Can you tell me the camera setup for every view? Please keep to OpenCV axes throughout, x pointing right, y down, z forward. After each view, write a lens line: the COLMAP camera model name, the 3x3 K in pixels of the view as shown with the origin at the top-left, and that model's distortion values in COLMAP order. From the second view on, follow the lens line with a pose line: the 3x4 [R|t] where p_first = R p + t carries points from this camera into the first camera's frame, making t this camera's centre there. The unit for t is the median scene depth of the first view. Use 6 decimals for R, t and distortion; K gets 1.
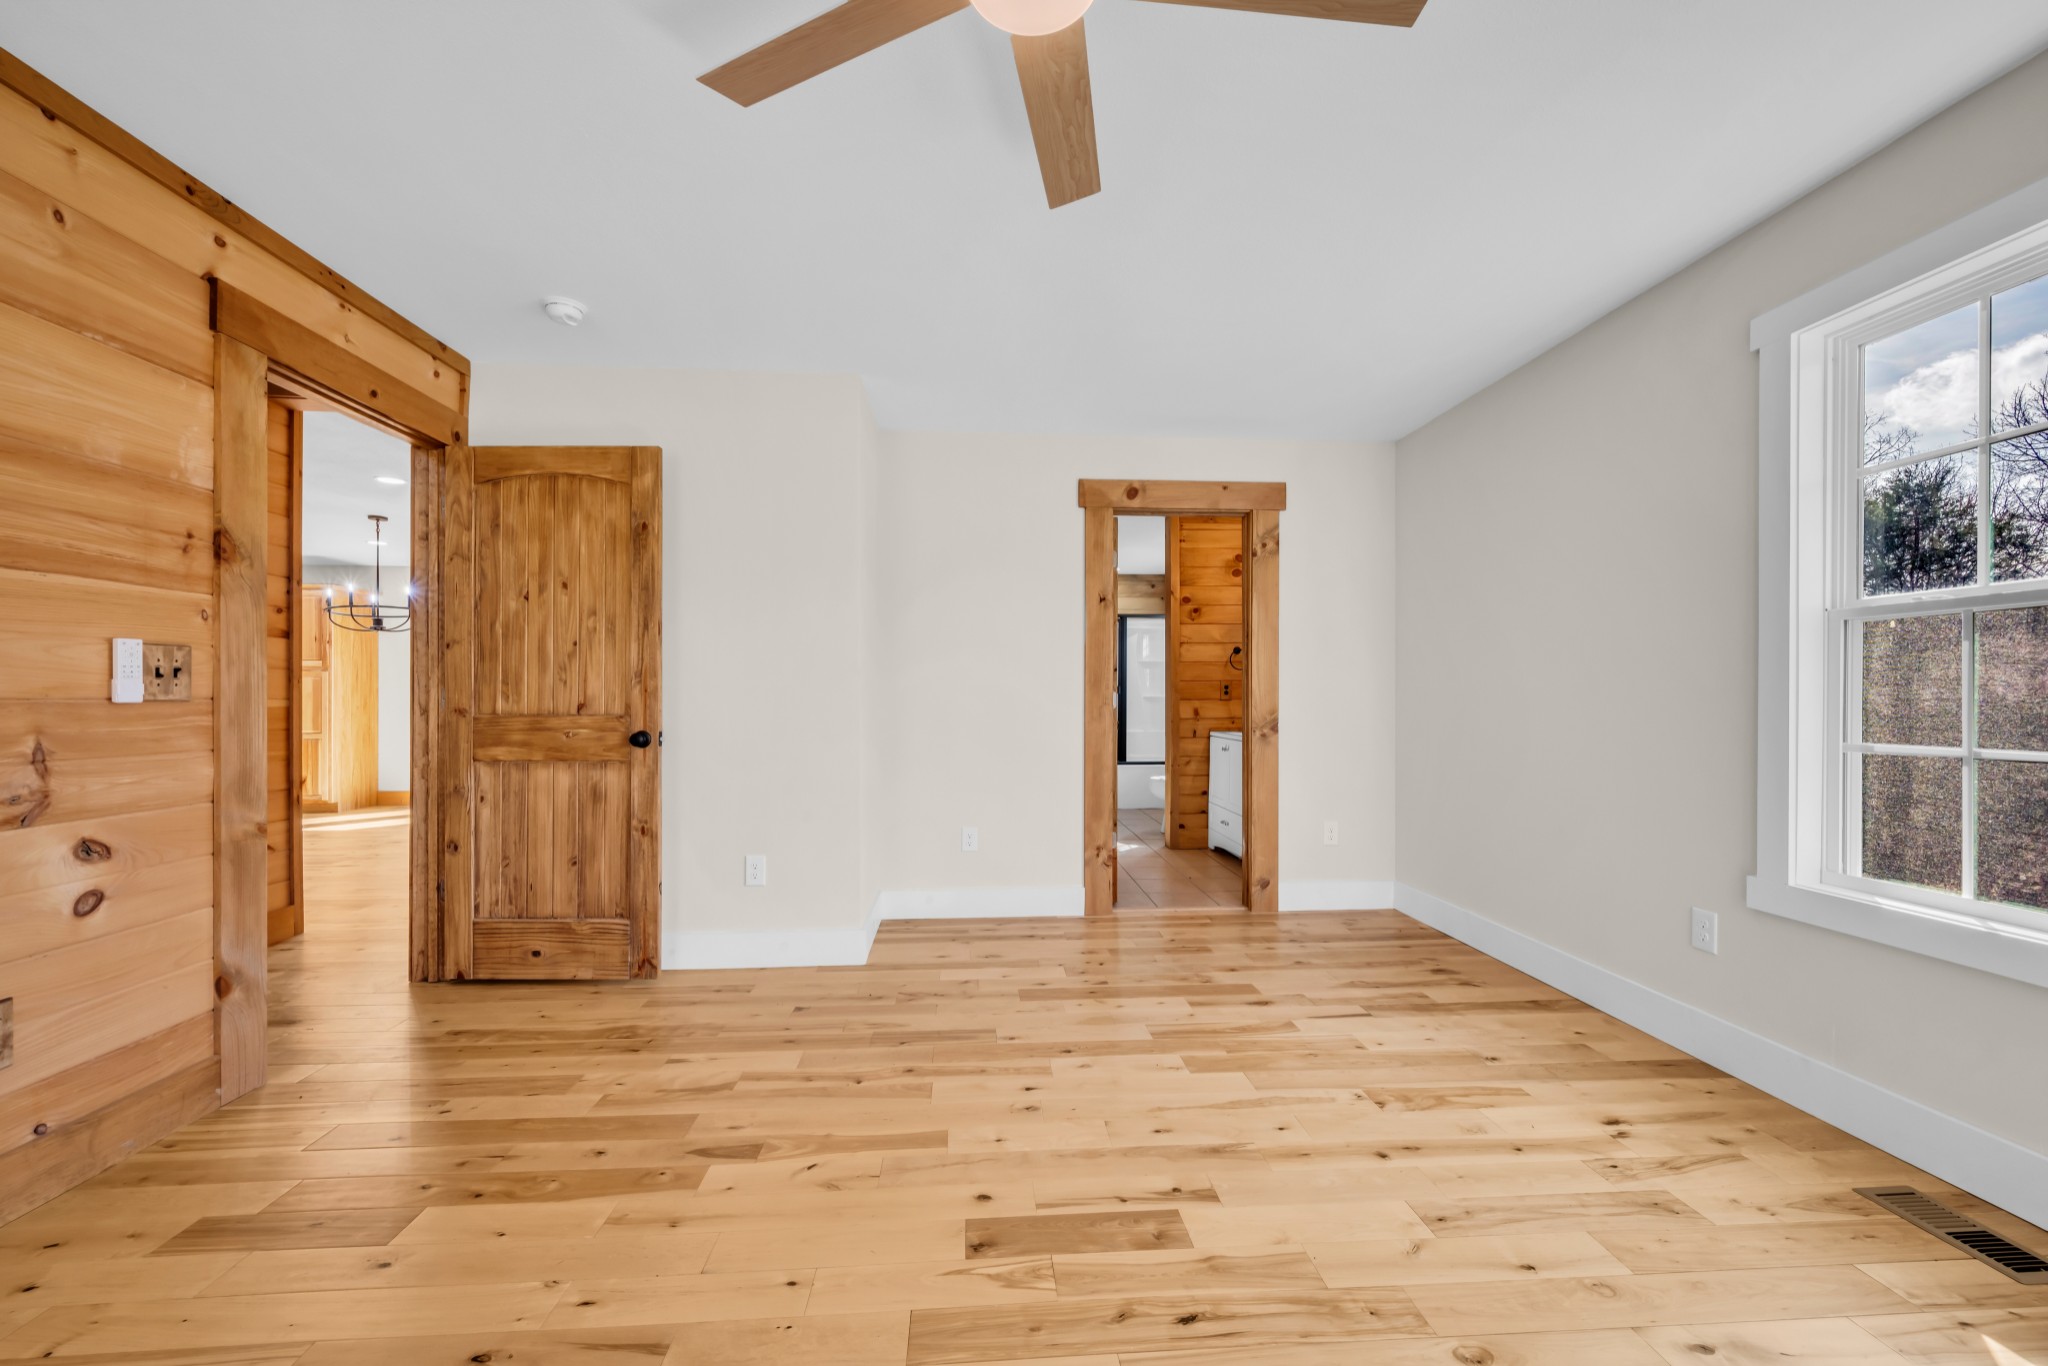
lens RADIAL K [[825.6, 0, 1022.5], [0, 825.6, 696.2], [0, 0, 1]] dist [0.003324, 0.000001]
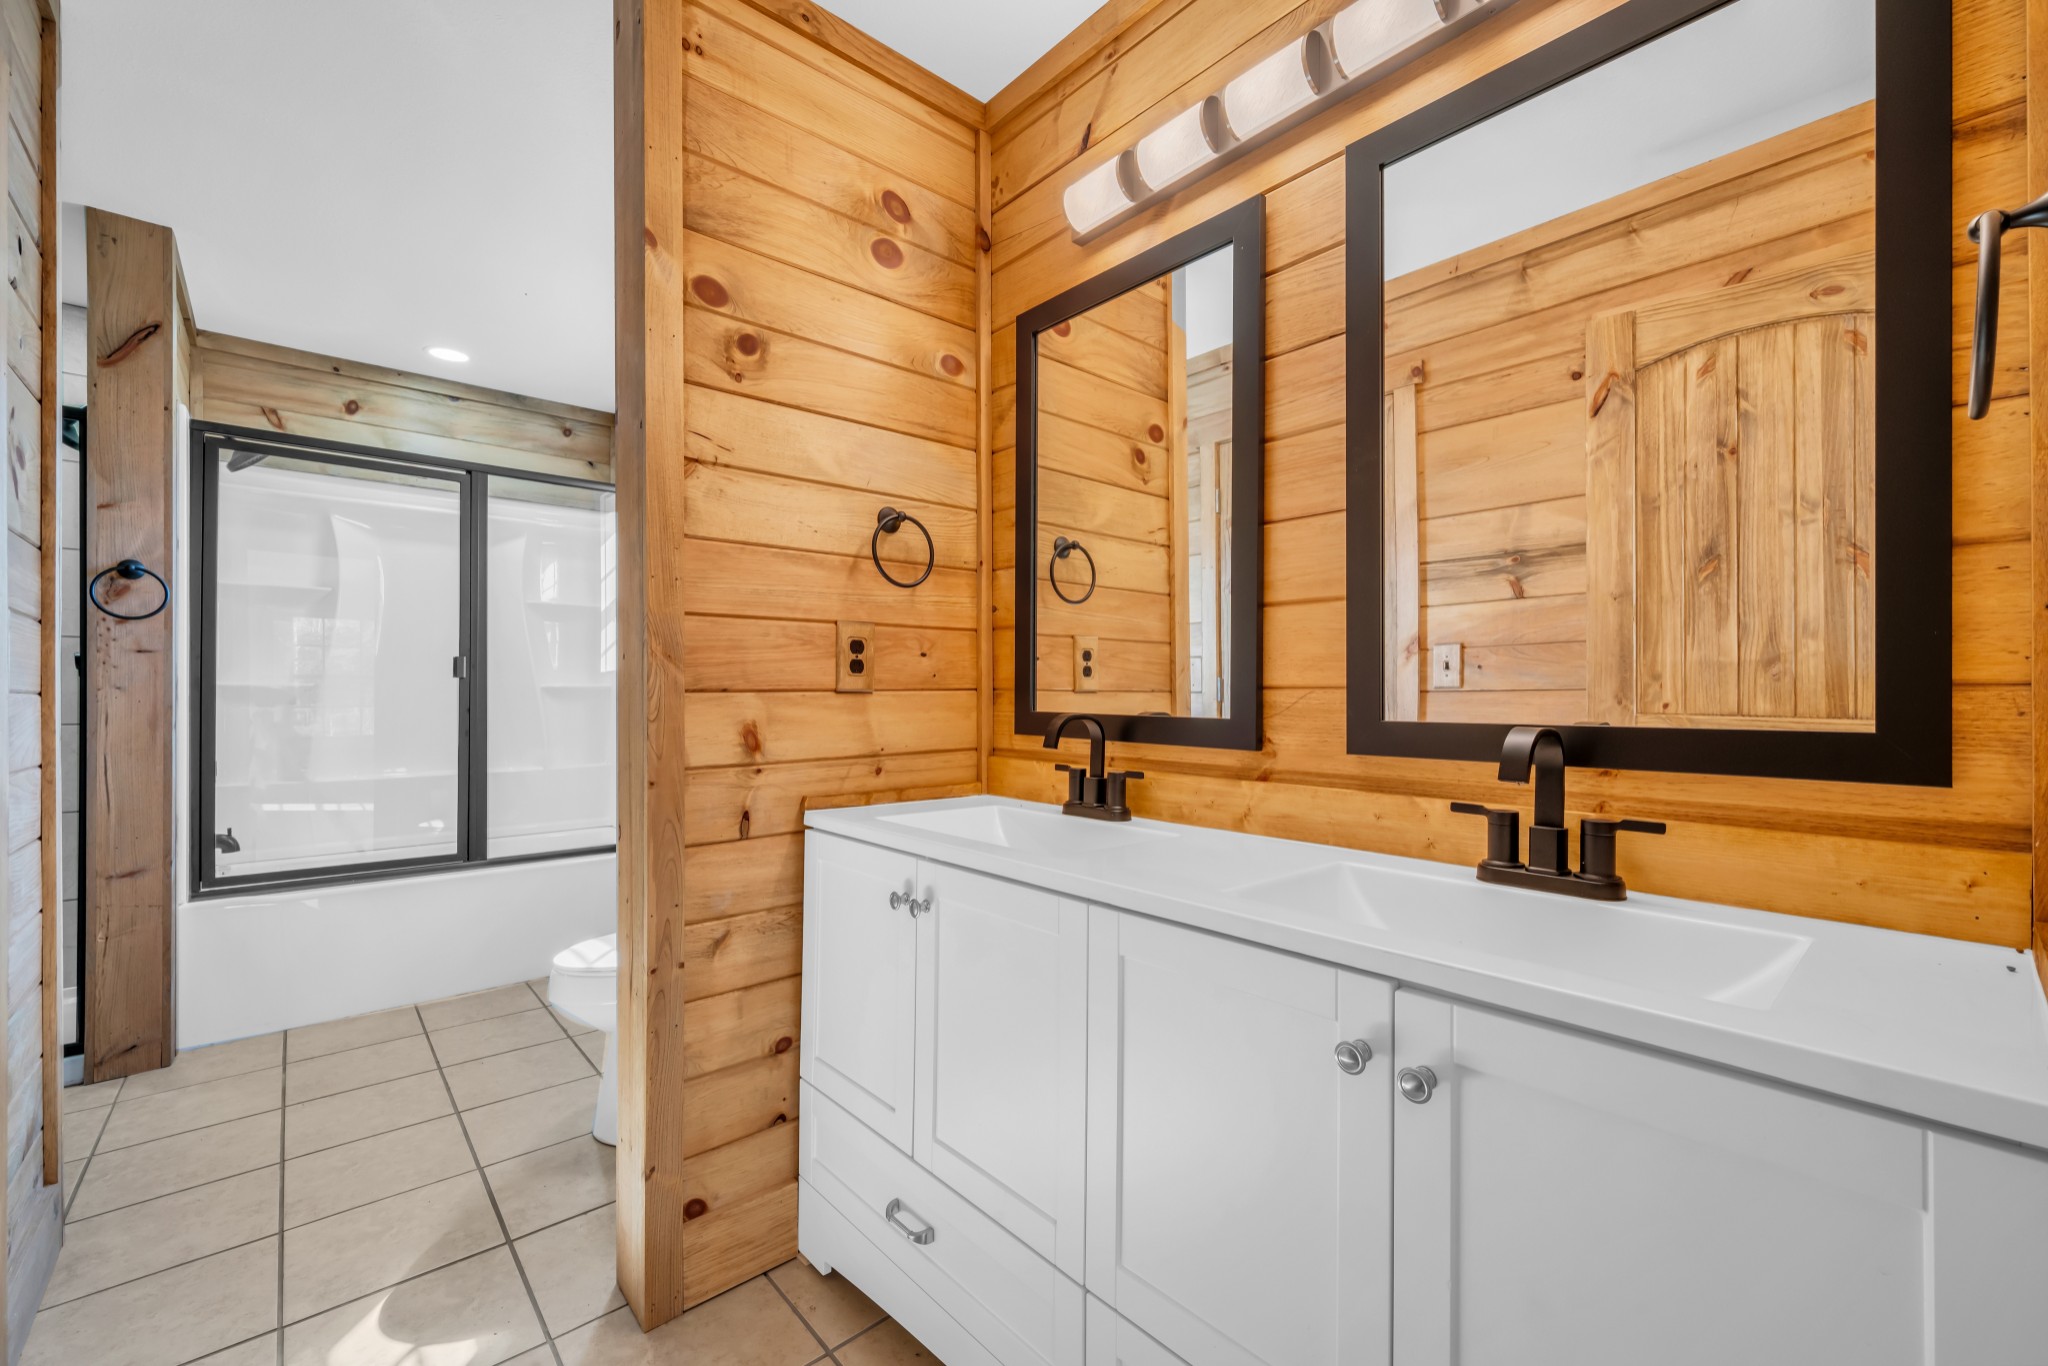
lens RADIAL K [[825.6, 0, 1036.1], [0, 825.6, 689.8], [0, 0, 1]] dist [0.003324, 0.000001]
pose [[0.784425, -0.005057, 0.620203, 0.121007], [0.003826, 0.999987, 0.003315, 0.003340], [-0.620212, -0.000227, 0.784435, 0.746395]]
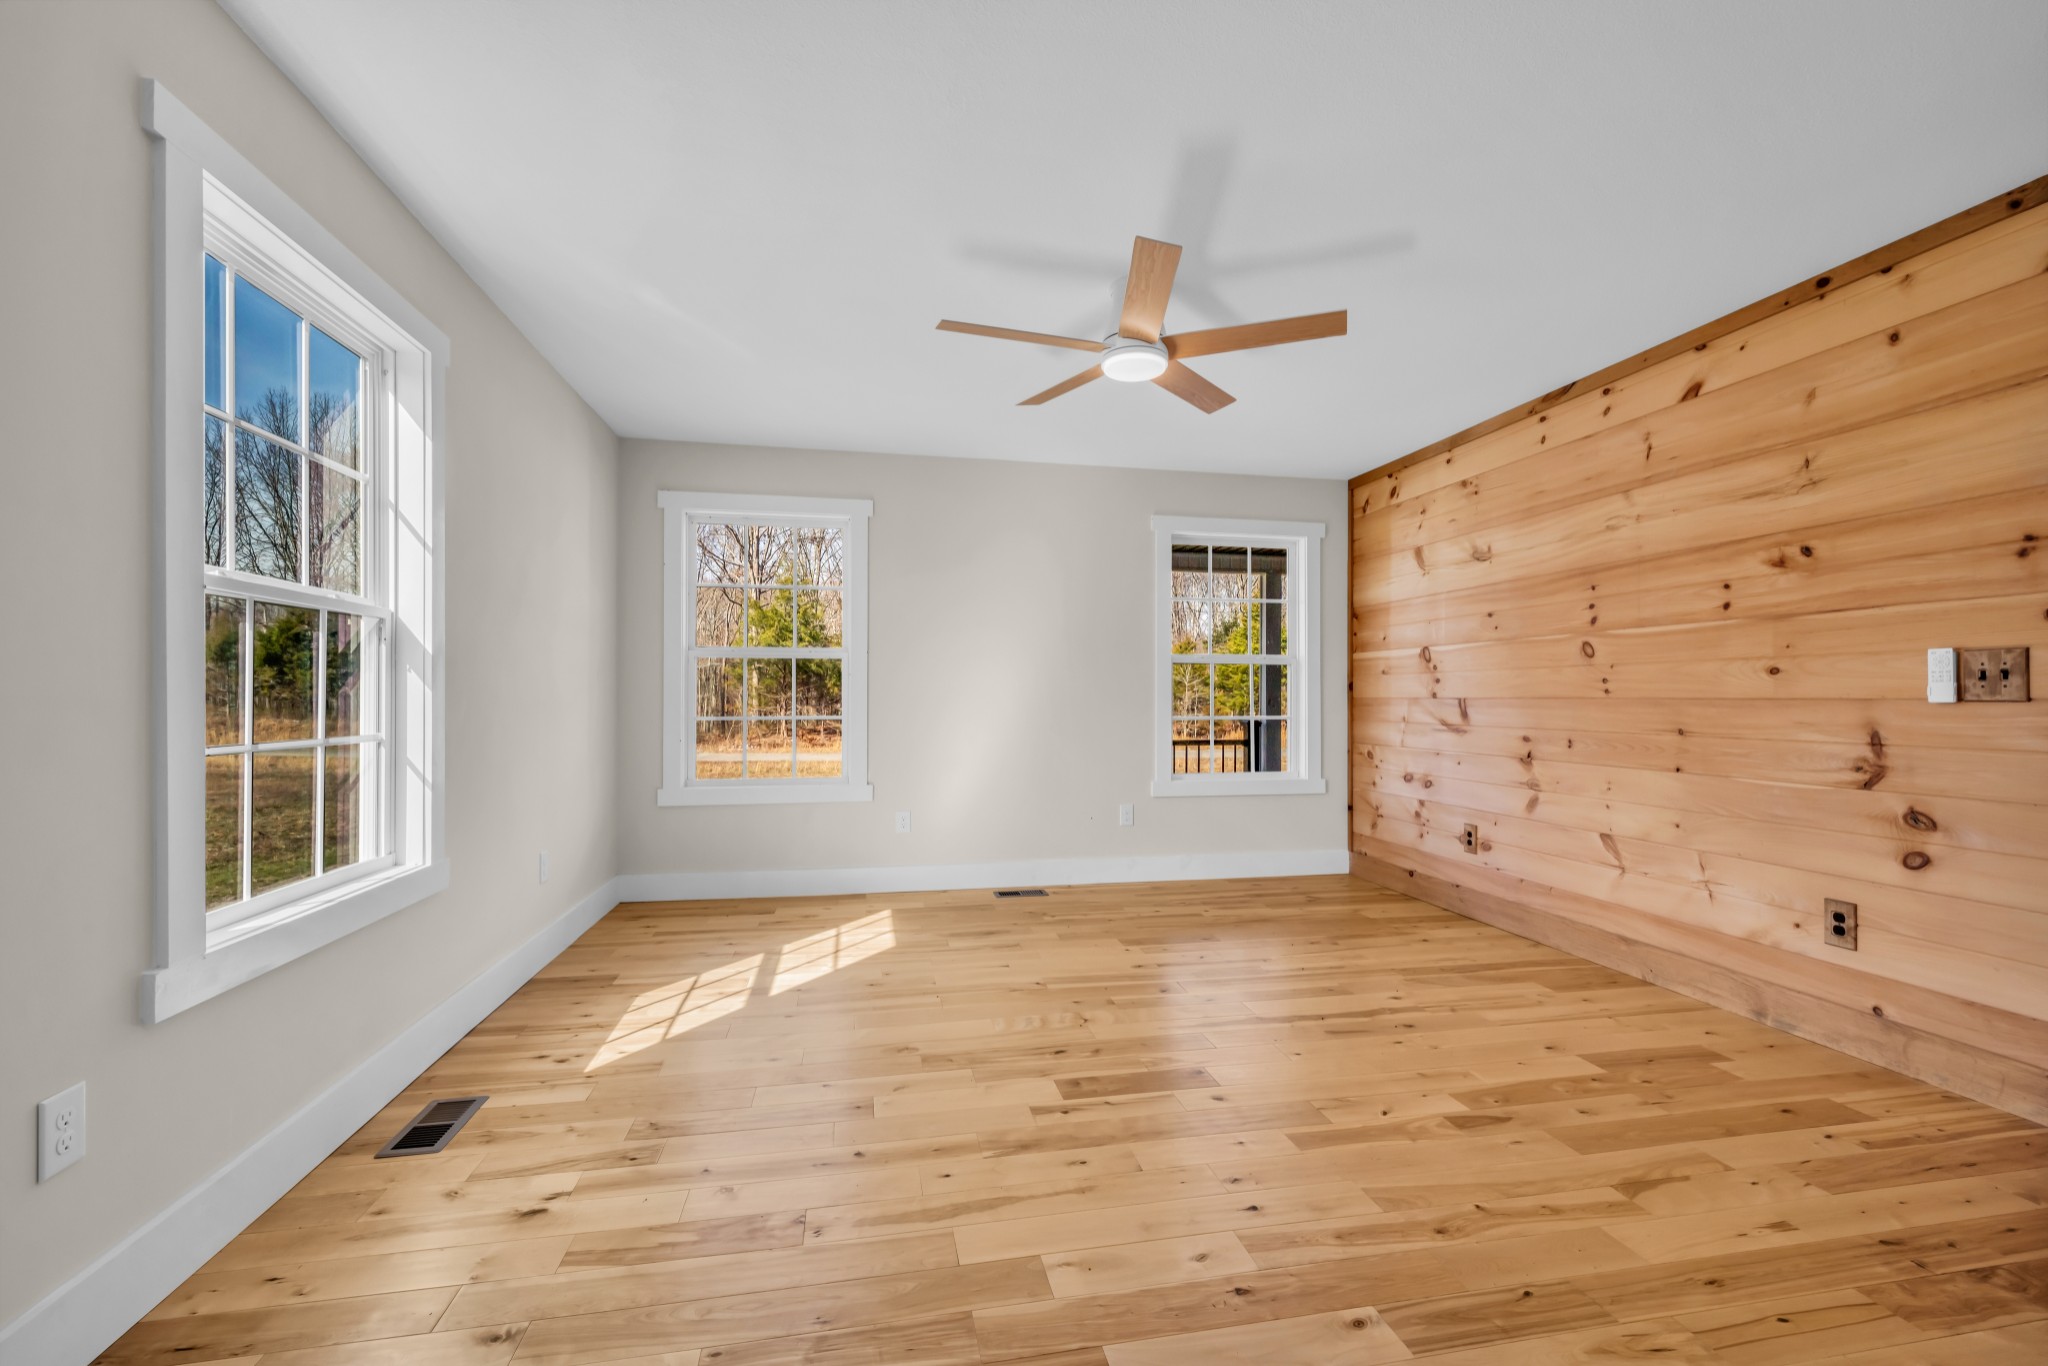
lens RADIAL K [[825.6, 0, 1023.3], [0, 825.6, 693.6], [0, 0, 1]] dist [0.003324, 0.000001]
pose [[-0.992587, -0.005677, -0.121405, 0.313111], [-0.004736, 0.999956, -0.008041, 0.009154], [0.121445, -0.007406, -0.992571, 1.736898]]
